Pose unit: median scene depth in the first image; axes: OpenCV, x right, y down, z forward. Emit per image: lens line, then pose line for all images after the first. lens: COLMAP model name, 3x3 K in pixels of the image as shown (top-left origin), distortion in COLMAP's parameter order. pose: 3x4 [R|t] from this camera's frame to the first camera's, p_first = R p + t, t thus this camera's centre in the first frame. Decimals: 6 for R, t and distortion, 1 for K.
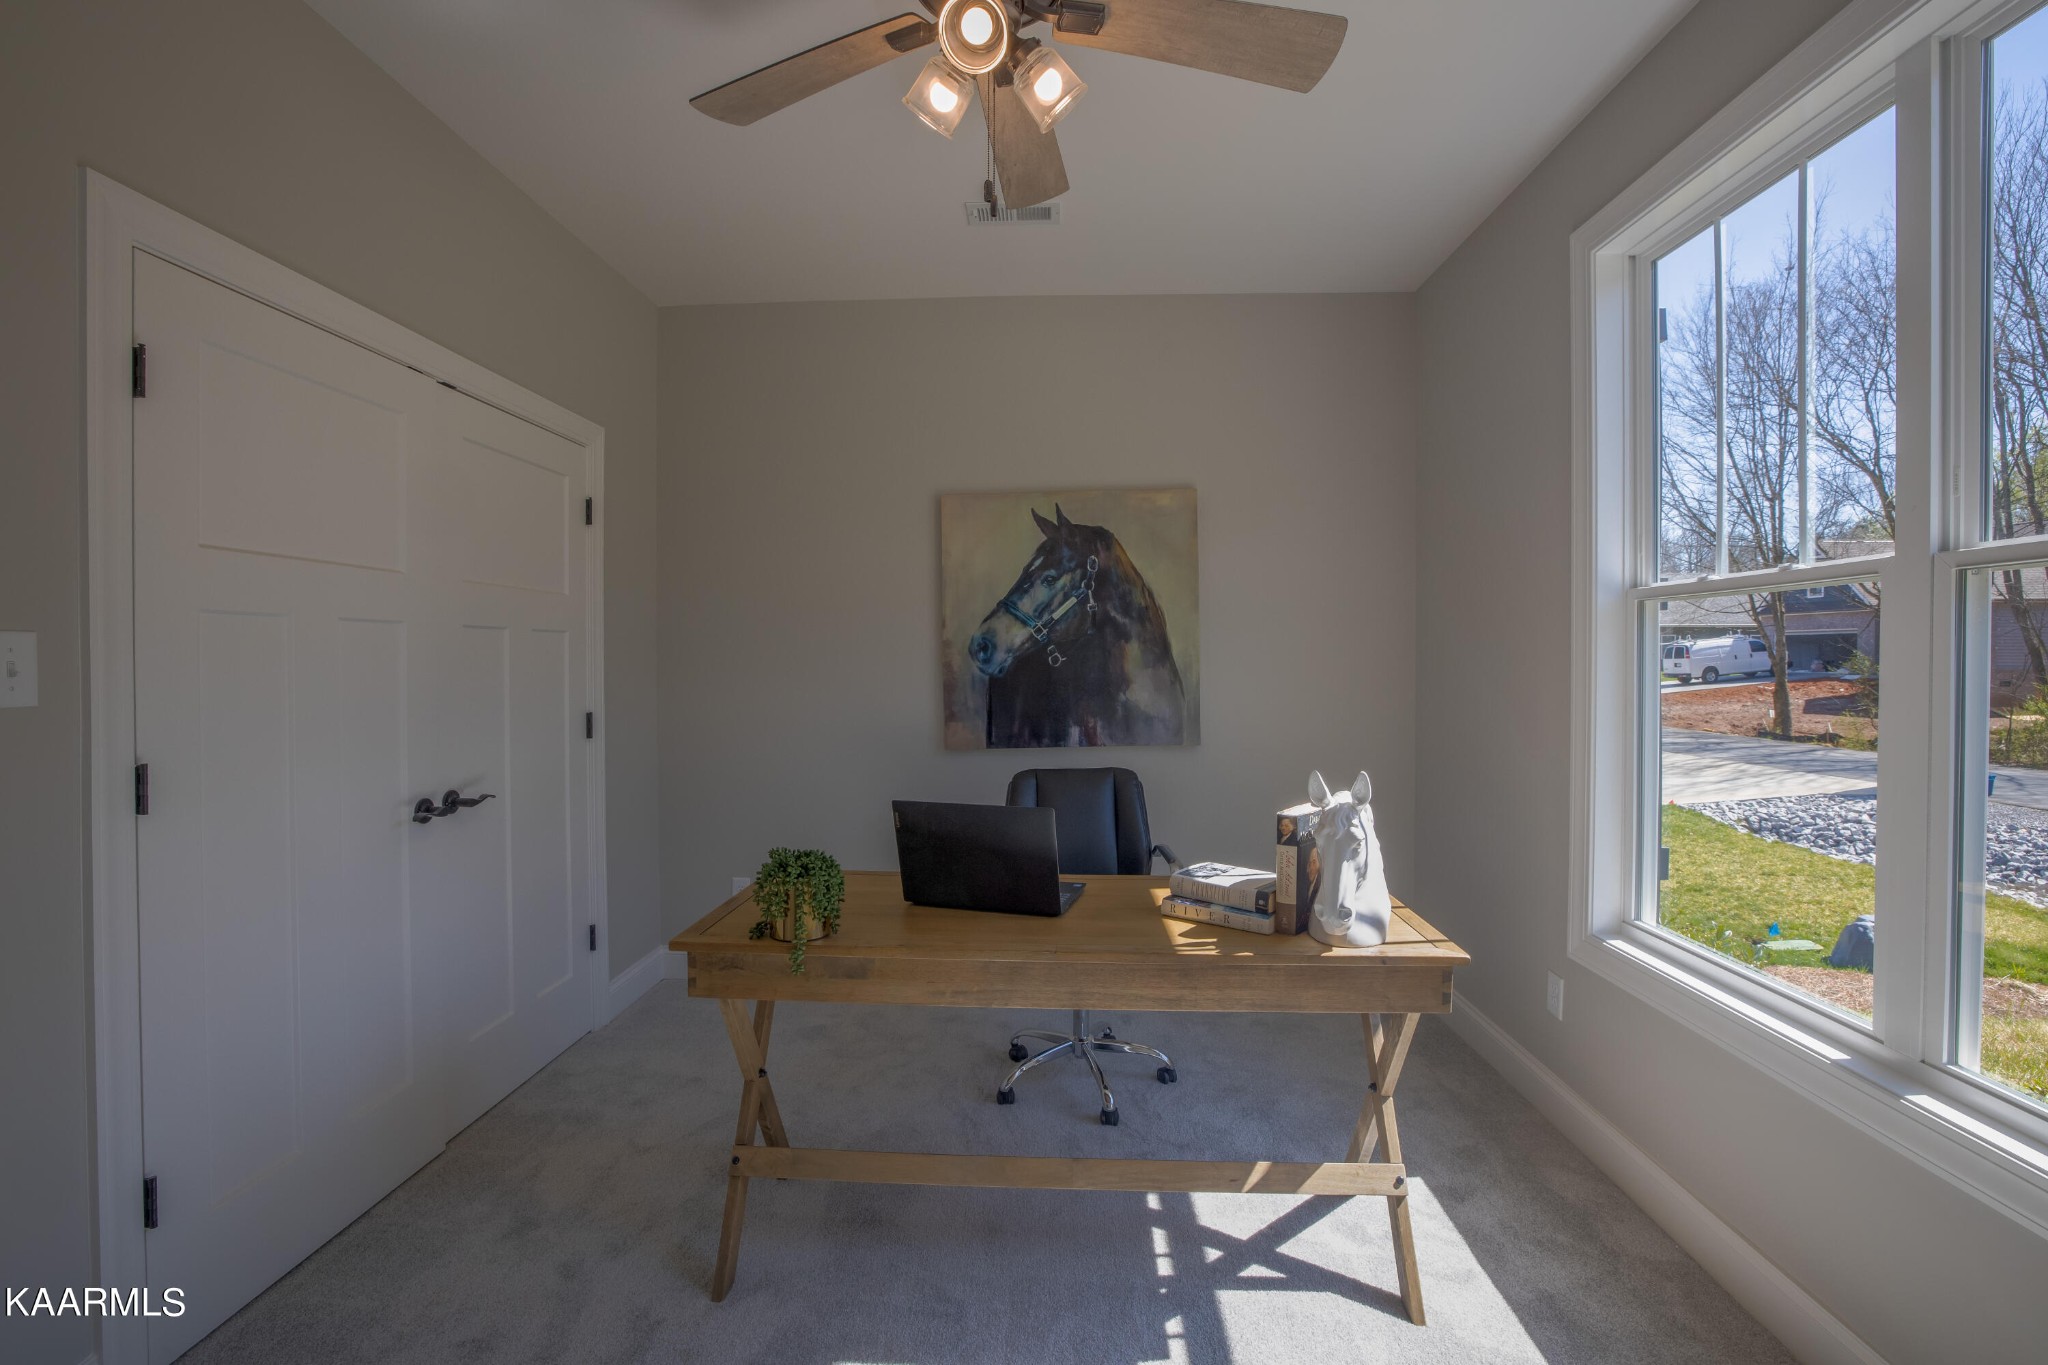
lens RADIAL K [[883.6, 0, 1021.6], [0, 883.6, 668.1], [0, 0, 1]] dist [-0.052066, 0.018277]
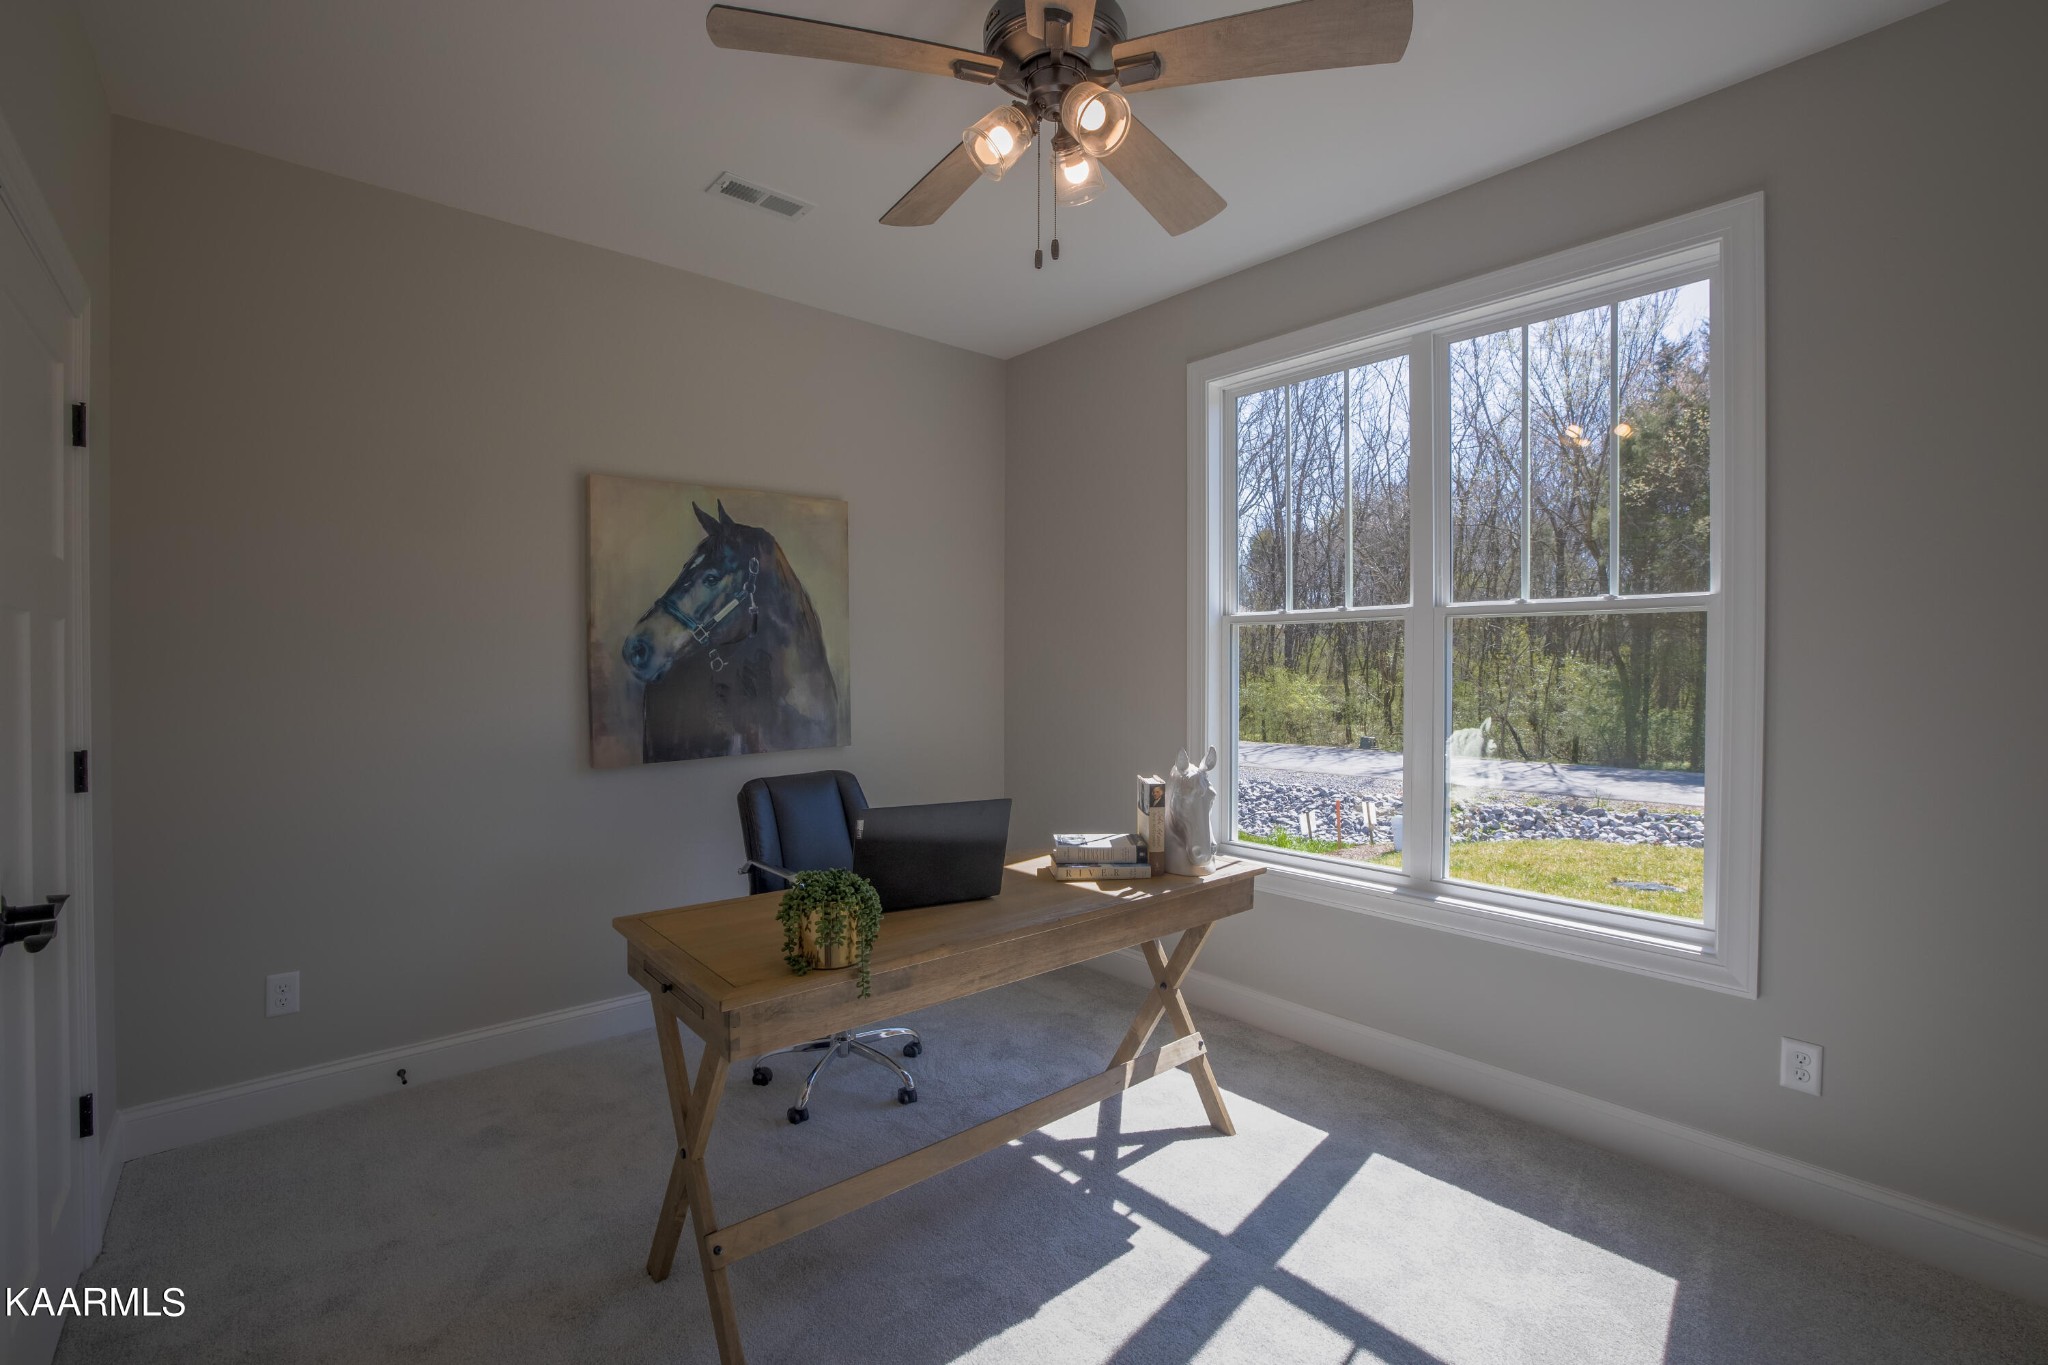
lens RADIAL K [[883.6, 0, 1021.6], [0, 883.6, 668.1], [0, 0, 1]] dist [-0.052066, 0.018277]
pose [[0.729319, -0.003731, 0.684164, -0.368327], [0.006702, 0.999976, -0.001692, -0.001748], [-0.684141, 0.005819, 0.729327, 0.091044]]
